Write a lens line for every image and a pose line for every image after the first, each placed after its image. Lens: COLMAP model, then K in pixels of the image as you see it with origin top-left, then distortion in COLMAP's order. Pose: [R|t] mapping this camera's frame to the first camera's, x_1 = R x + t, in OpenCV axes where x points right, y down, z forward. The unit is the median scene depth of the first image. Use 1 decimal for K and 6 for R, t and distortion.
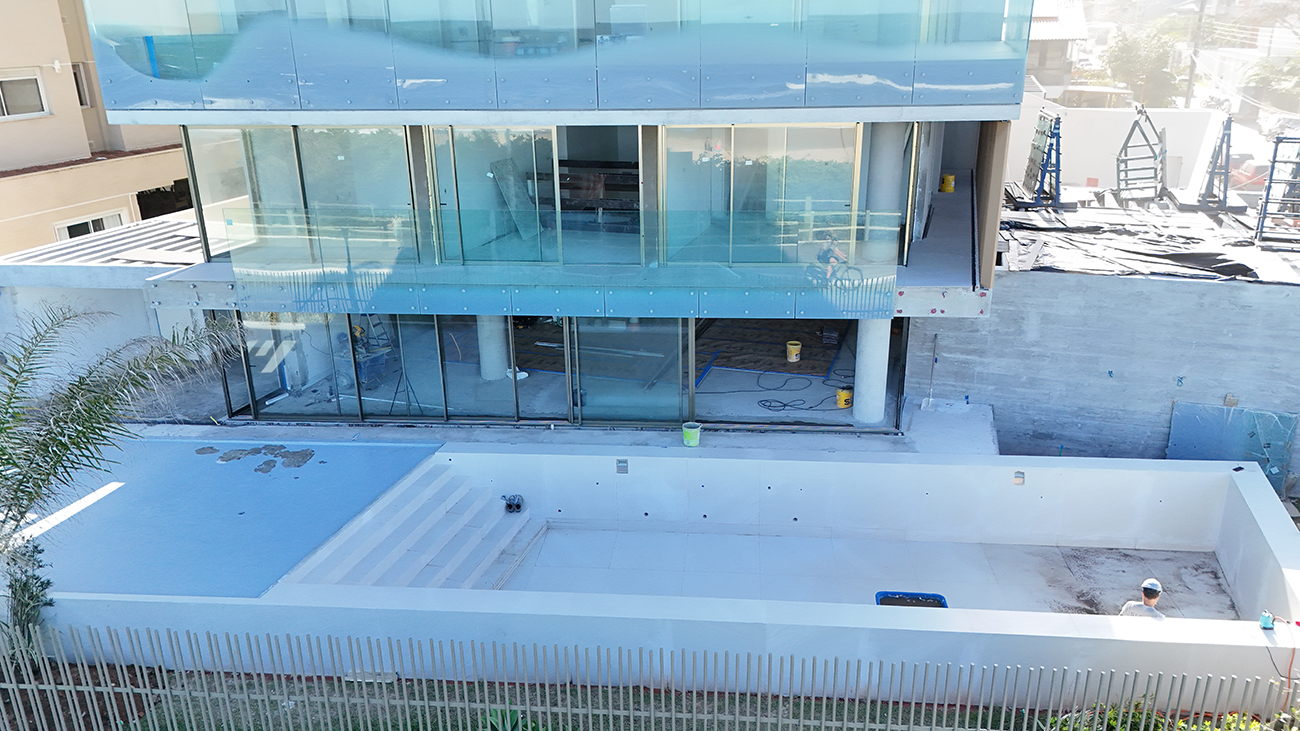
lens RADIAL K [[958.4, 0, 651.0], [0, 958.4, 368.1], [0, 0, 1]] dist [0.063870, -0.057187]
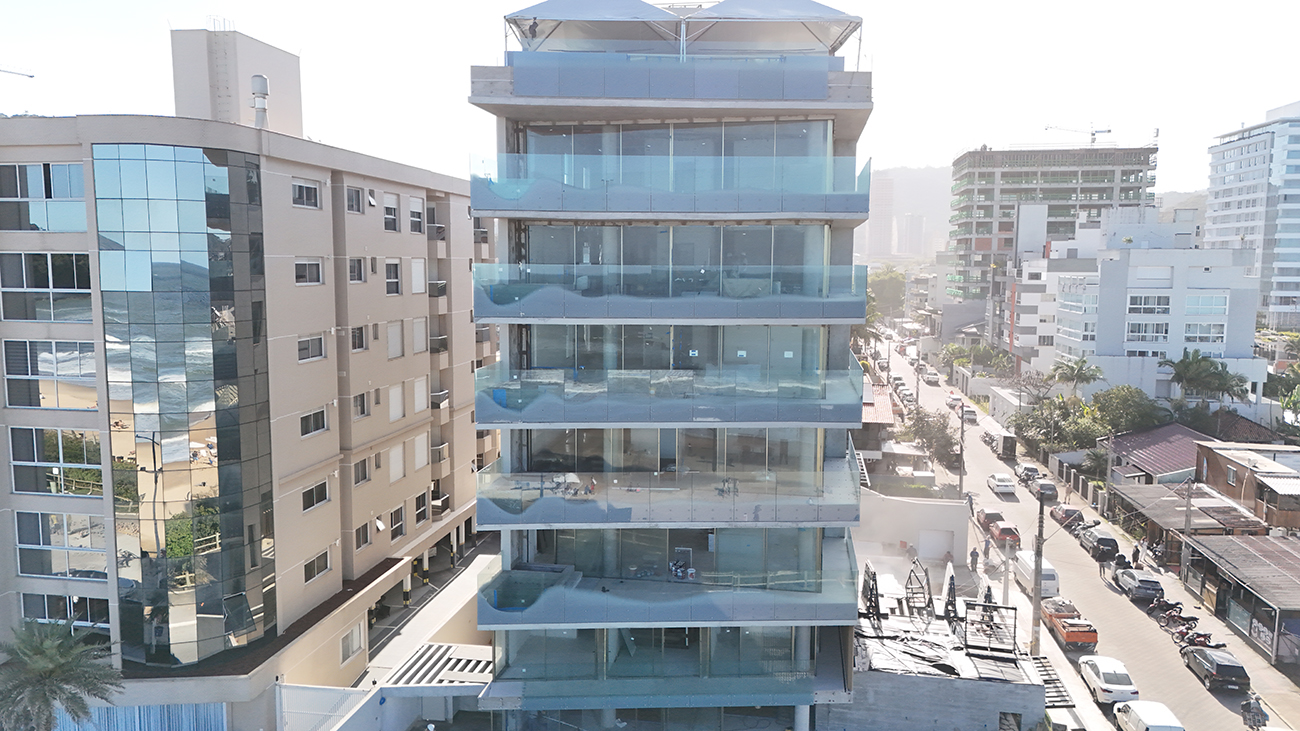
lens RADIAL K [[958.4, 0, 651.0], [0, 958.4, 368.1], [0, 0, 1]] dist [0.063870, -0.057187]
pose [[0.990532, -0.008507, 0.137017, -0.383594], [0.040474, 0.971811, -0.232261, -0.273171], [-0.131178, 0.235607, 0.962955, -1.193695]]
